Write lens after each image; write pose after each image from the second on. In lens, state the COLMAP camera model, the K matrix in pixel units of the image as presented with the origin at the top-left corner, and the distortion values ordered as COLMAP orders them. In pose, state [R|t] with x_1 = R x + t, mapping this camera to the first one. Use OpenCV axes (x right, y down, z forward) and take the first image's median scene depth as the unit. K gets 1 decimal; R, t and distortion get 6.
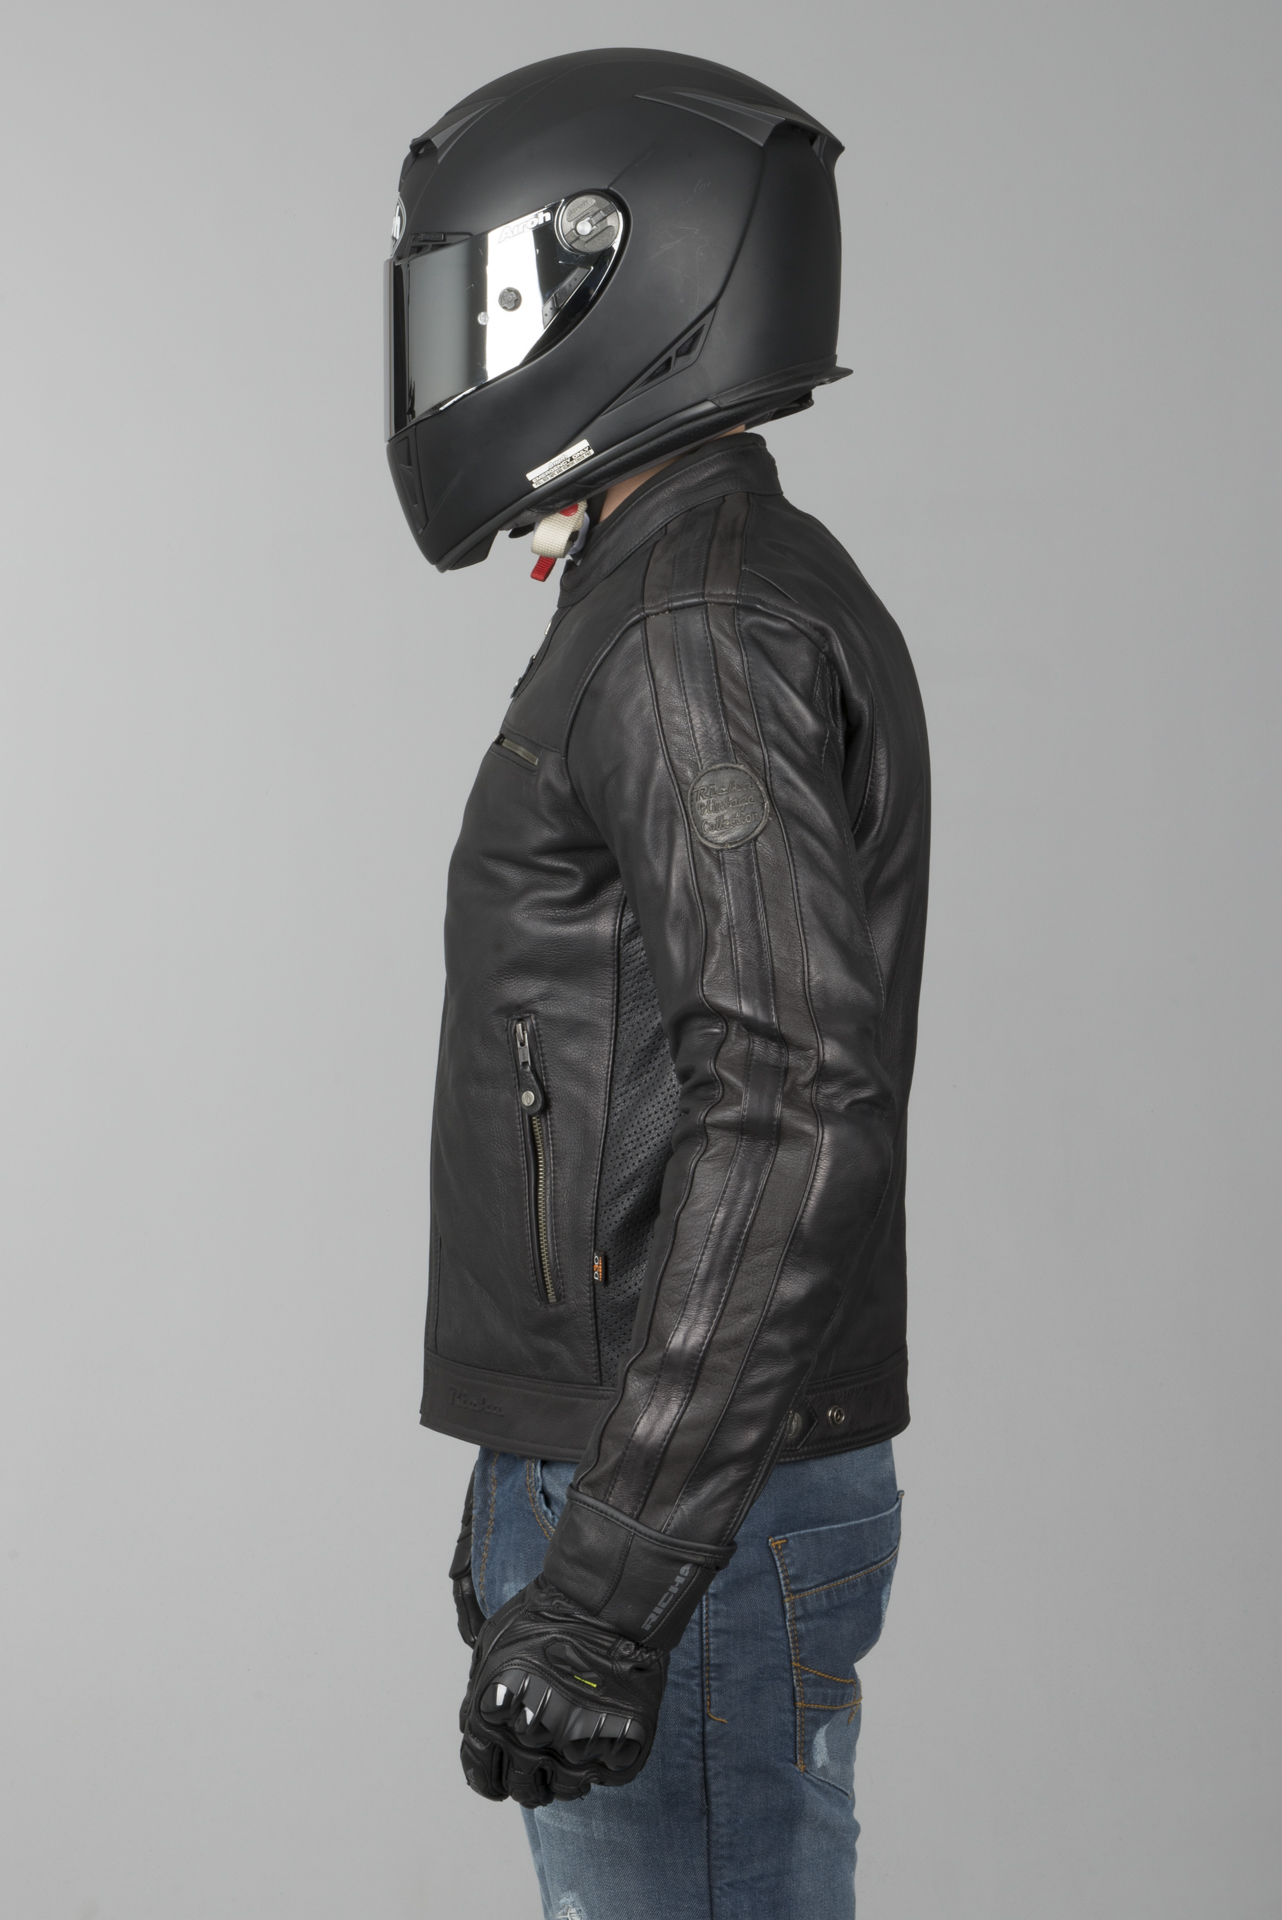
lens RADIAL K [[2891.5, 0, 641.0], [0, 2891.5, 960.0], [0, 0, 1]] dist [-0.008868, -0.772040]
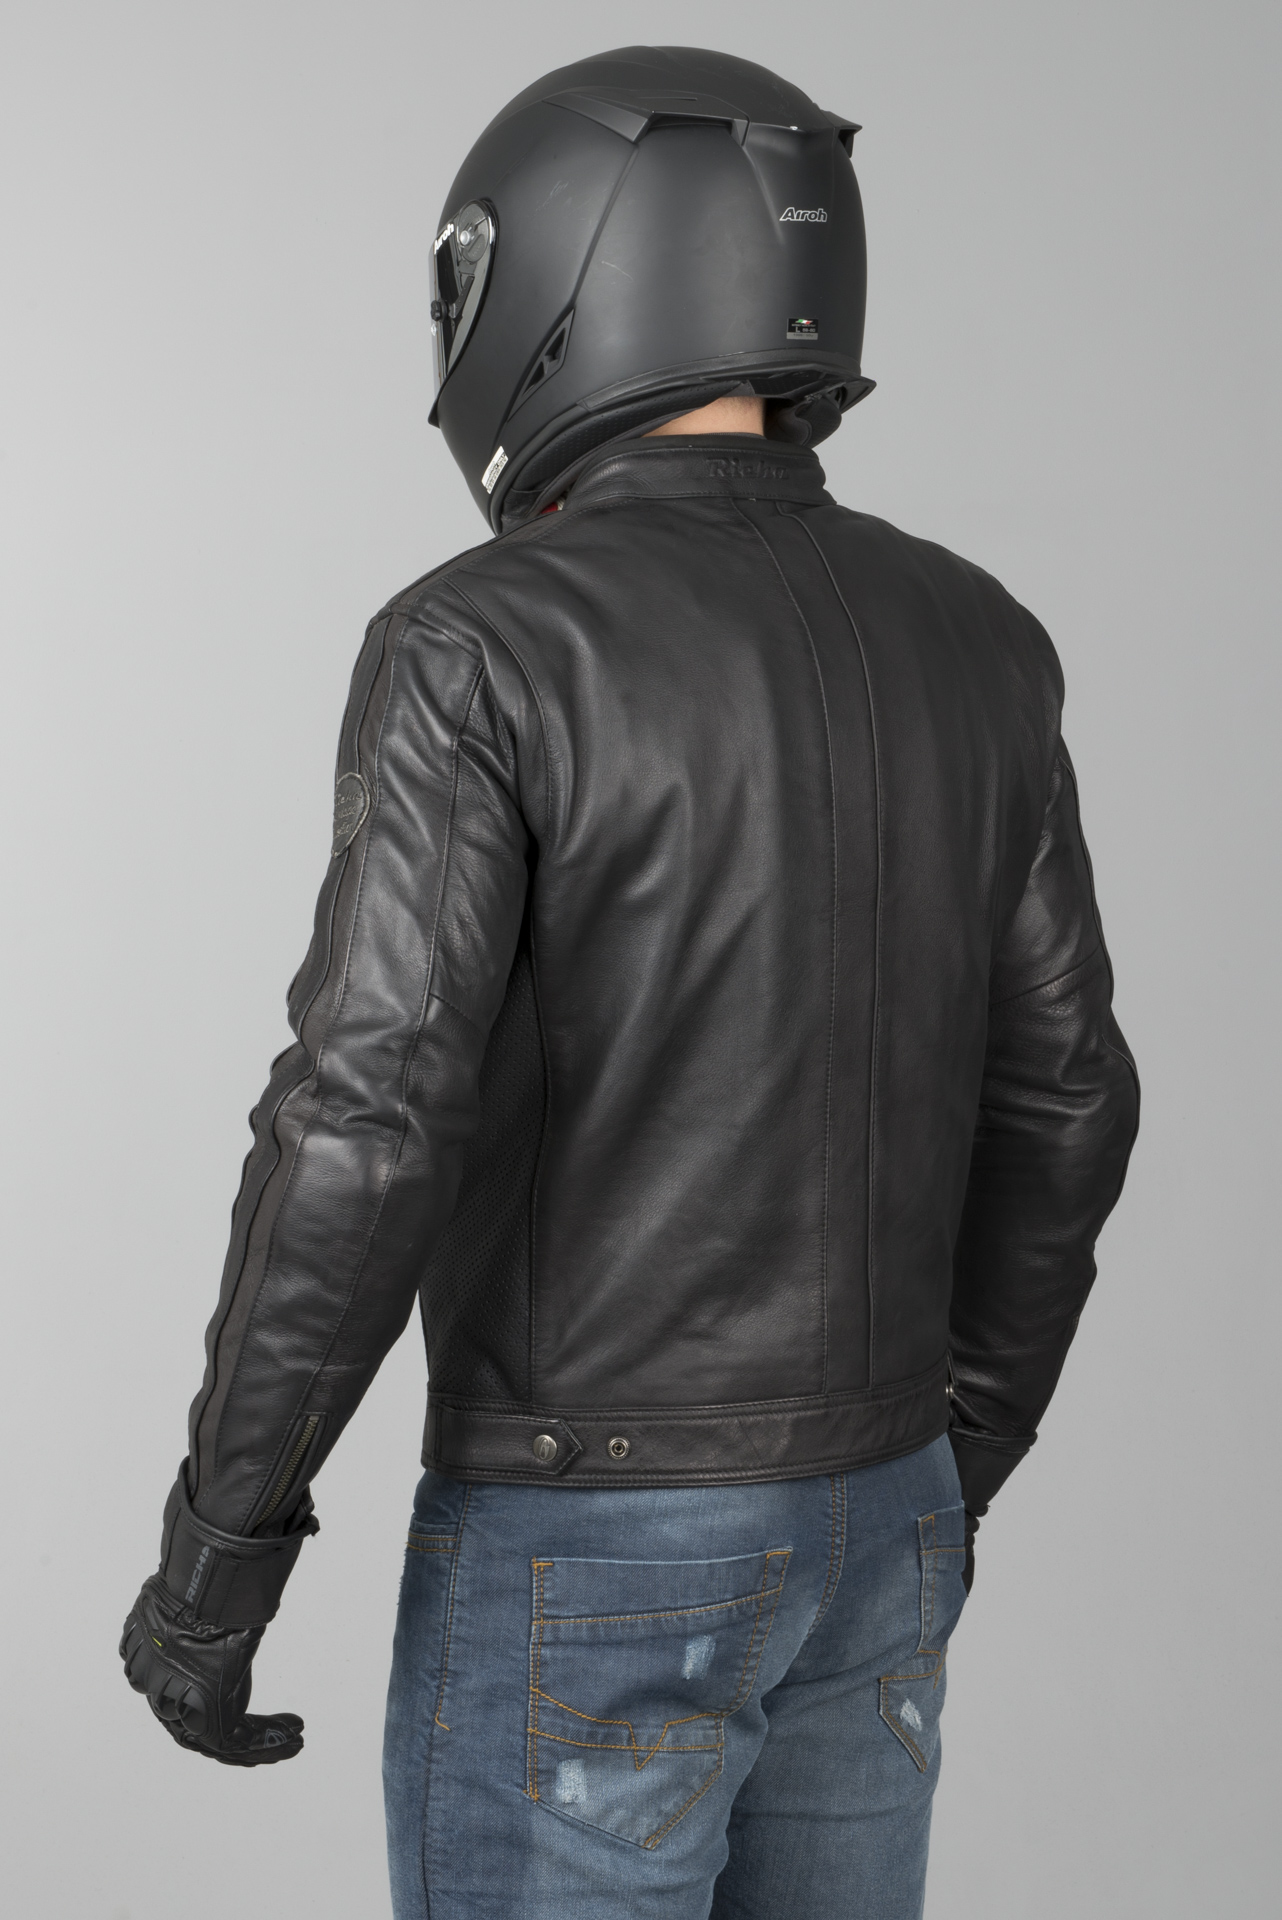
lens RADIAL K [[2973.3, 0, 751.0], [0, 2973.3, 961.4], [0, 0, 1]] dist [0.002760, -0.571329]
pose [[0.823872, 0.069773, -0.562465, 0.671708], [-0.064995, 0.997478, 0.028534, -0.037646], [0.563038, 0.013049, 0.826328, 0.201821]]
